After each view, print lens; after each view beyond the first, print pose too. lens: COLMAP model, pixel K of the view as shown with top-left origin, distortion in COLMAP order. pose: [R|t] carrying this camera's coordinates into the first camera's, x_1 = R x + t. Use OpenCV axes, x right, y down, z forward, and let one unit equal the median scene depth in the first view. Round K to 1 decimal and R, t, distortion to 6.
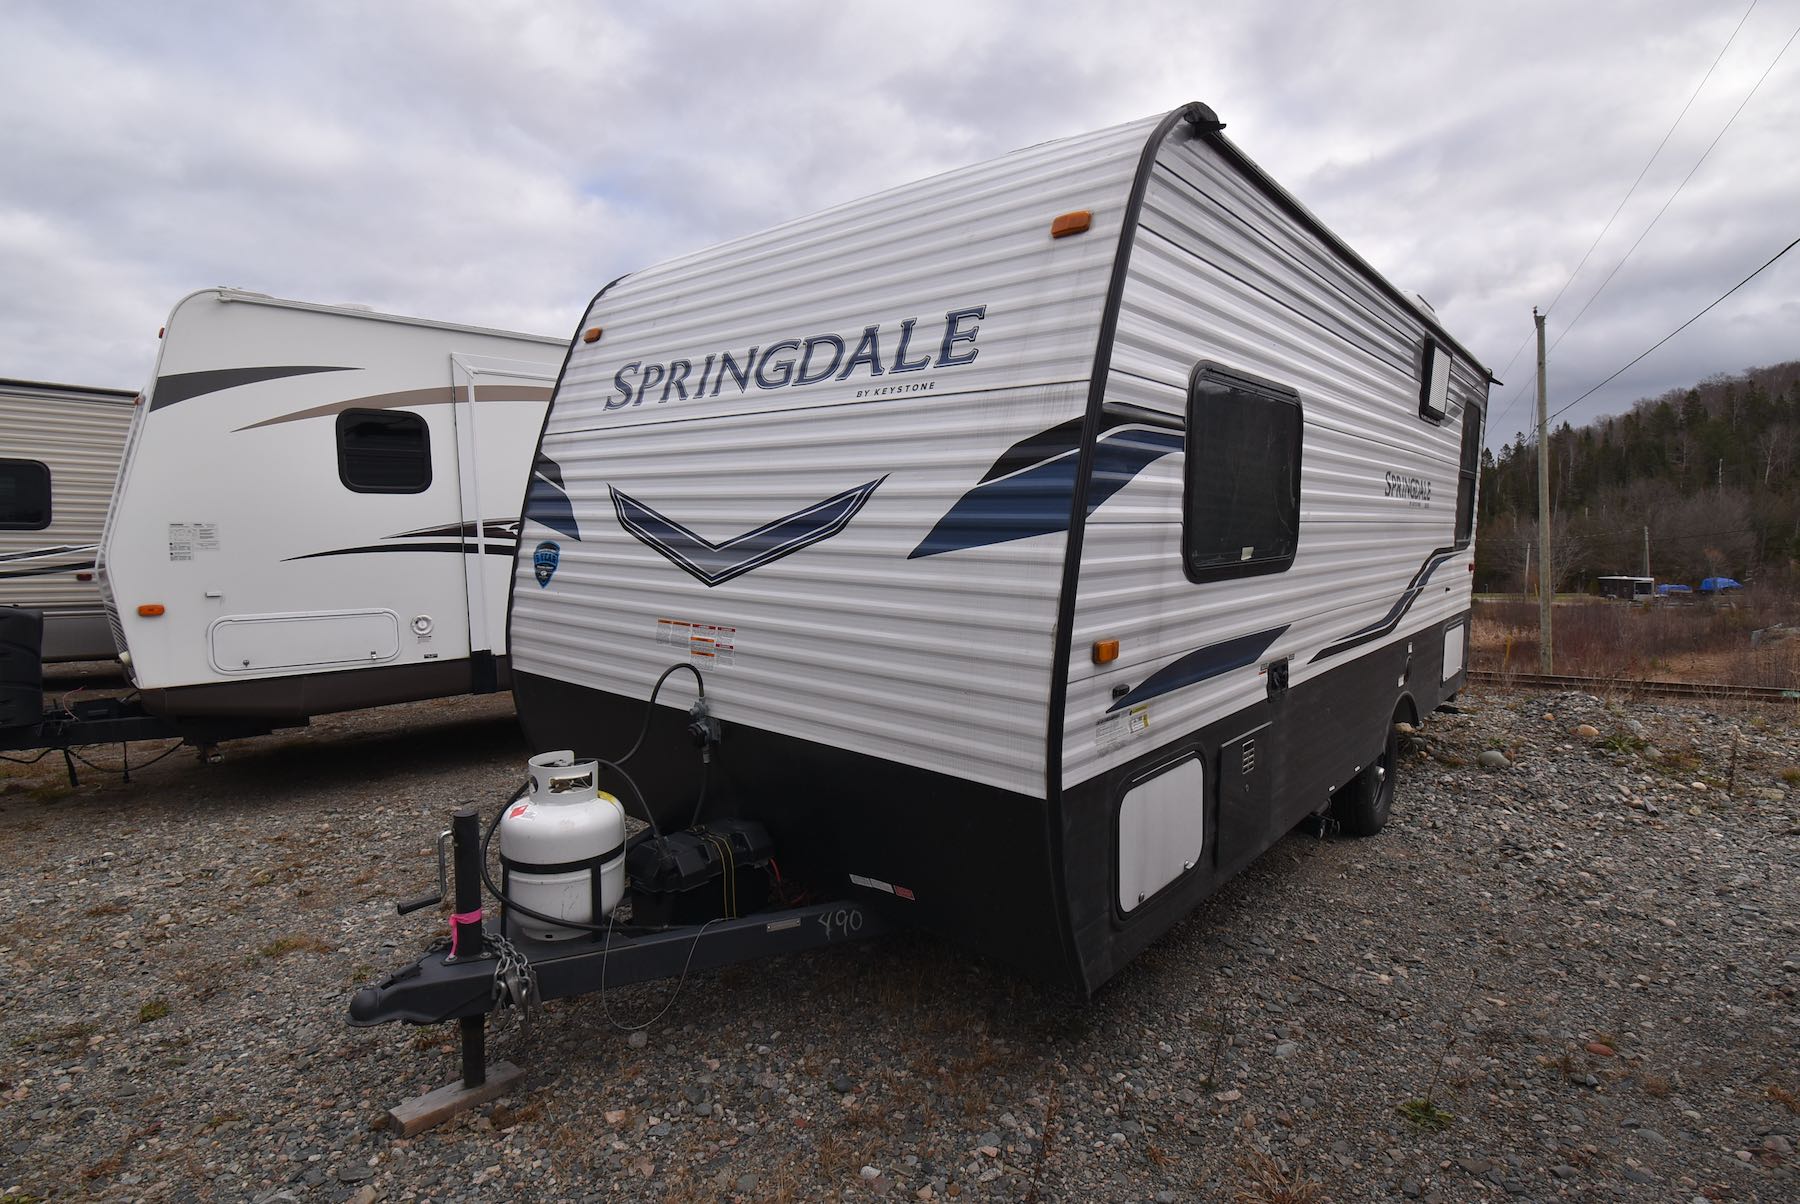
lens RADIAL K [[894.7, 0, 898.4], [0, 894.7, 608.7], [0, 0, 1]] dist [0.001854, 0.000043]
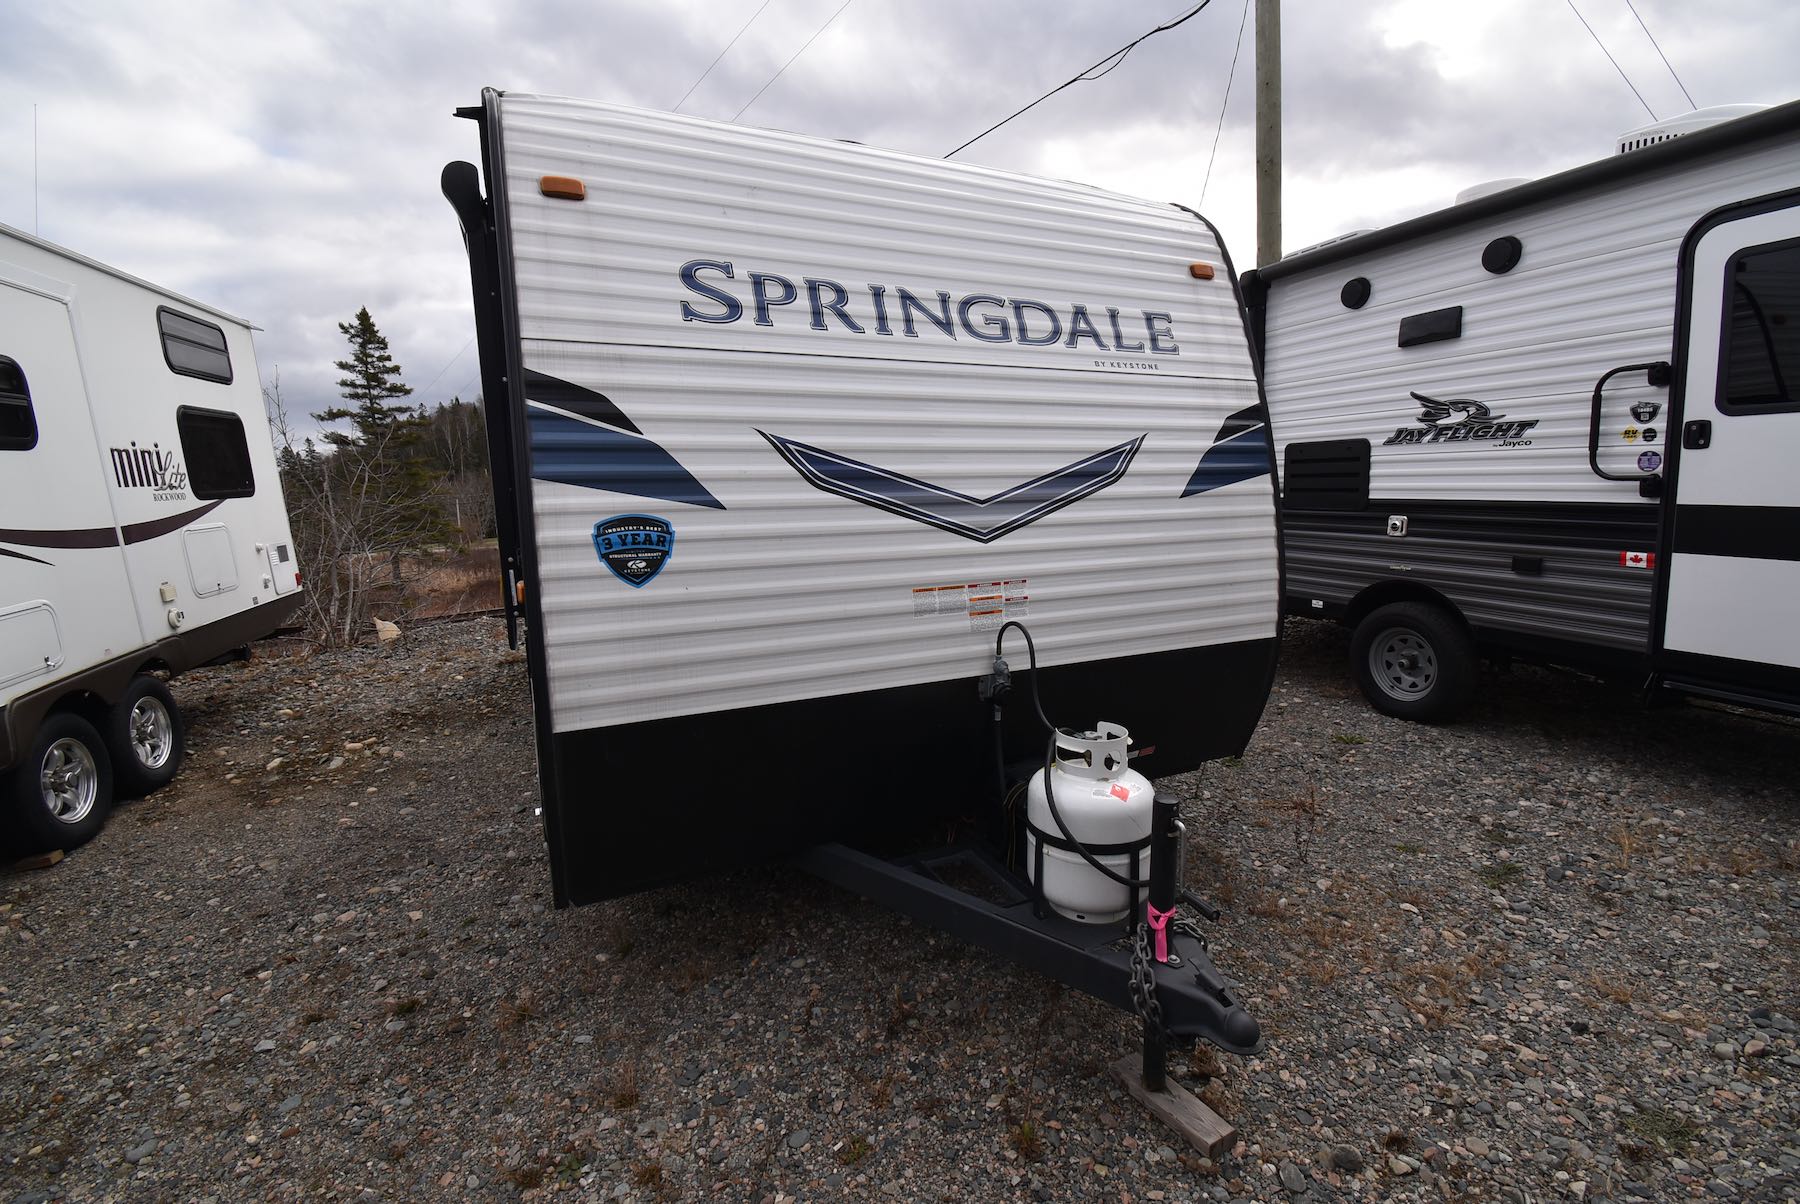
lens RADIAL K [[794.7, 0, 898.1], [0, 794.7, 598.6], [0, 0, 1]] dist [0.006683, -0.018122]
pose [[0.408605, -0.154181, 0.899595, -1.042004], [0.108096, 0.986867, 0.120040, -0.079306], [-0.906288, 0.048194, 0.419905, 0.735716]]
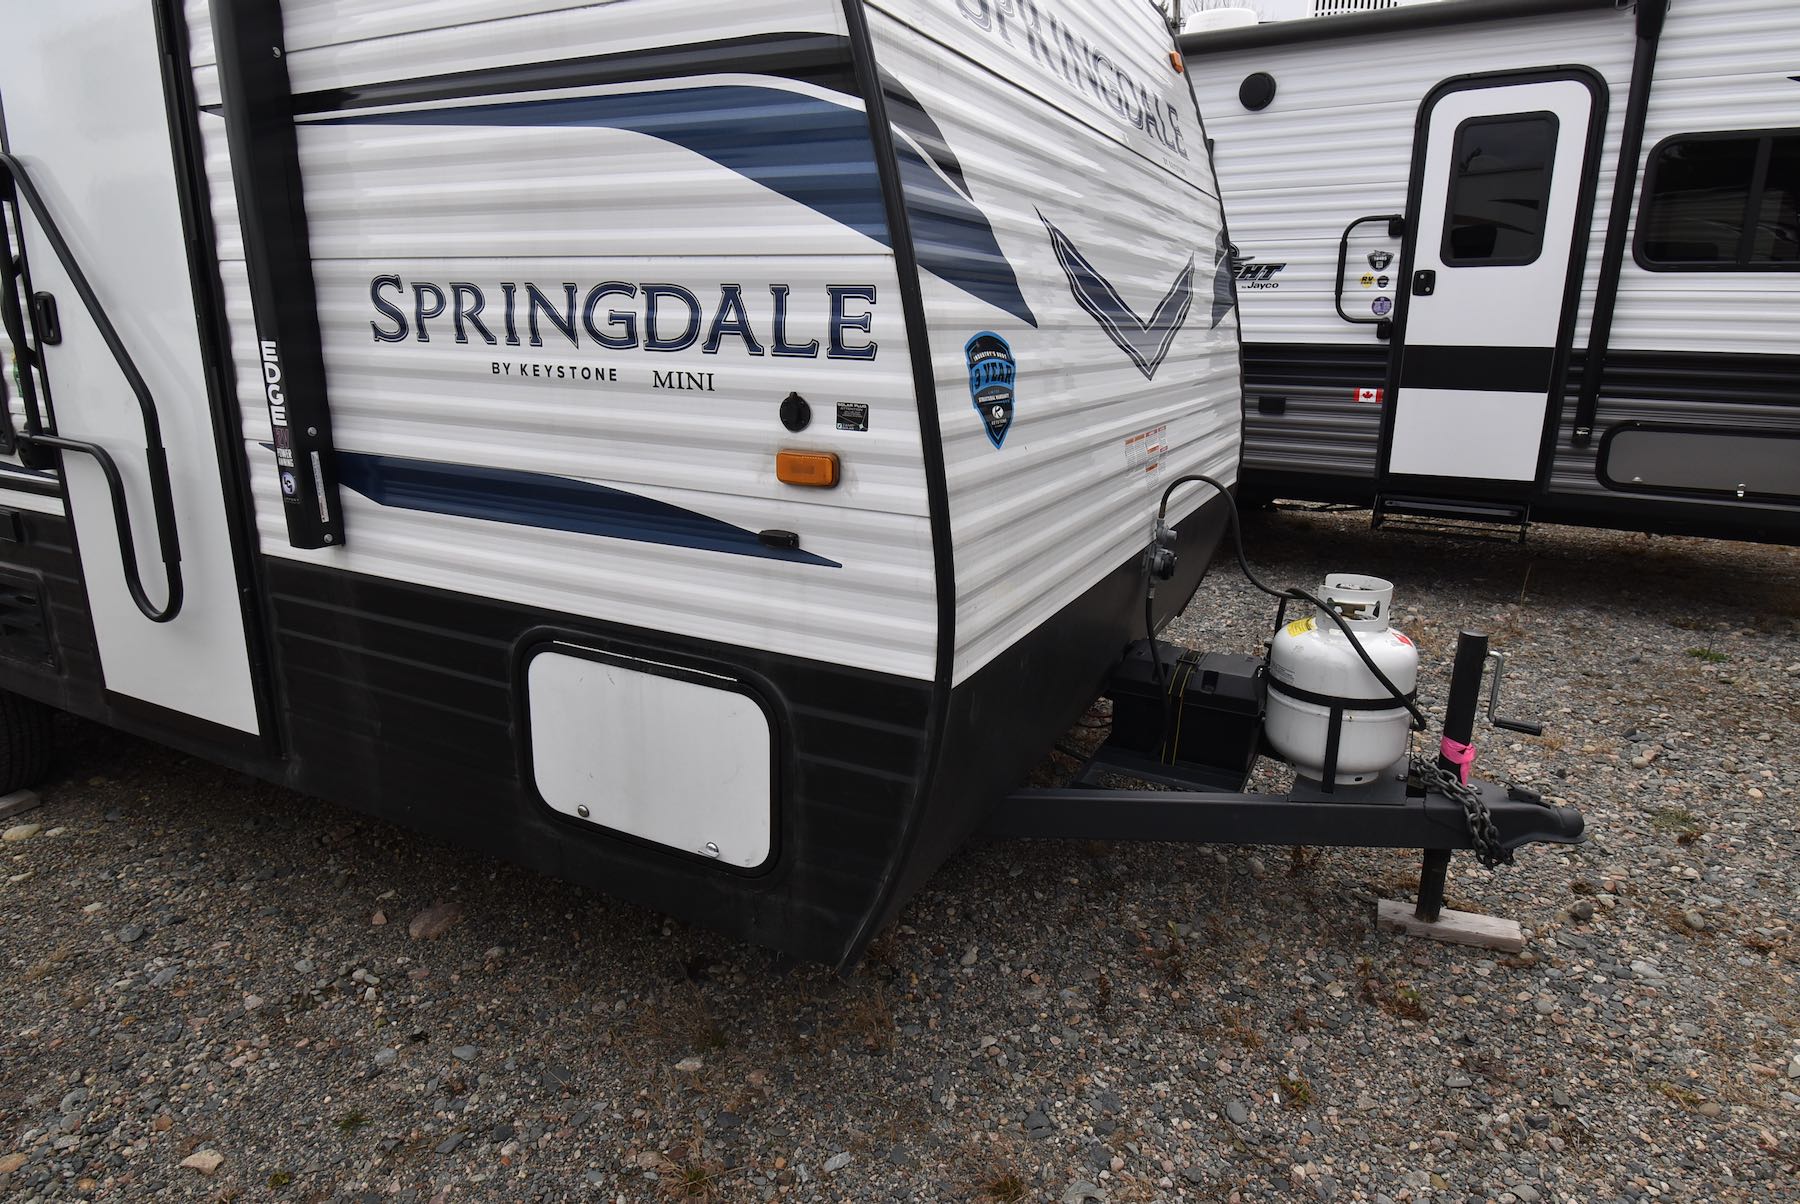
lens RADIAL K [[1031.8, 0, 898.8], [0, 1031.8, 605.9], [0, 0, 1]] dist [-0.008322, -0.002422]
pose [[-0.231520, -0.274726, 0.933233, -1.058690], [0.079719, 0.950713, 0.299649, -0.124742], [-0.969558, 0.143772, -0.198208, 1.432096]]
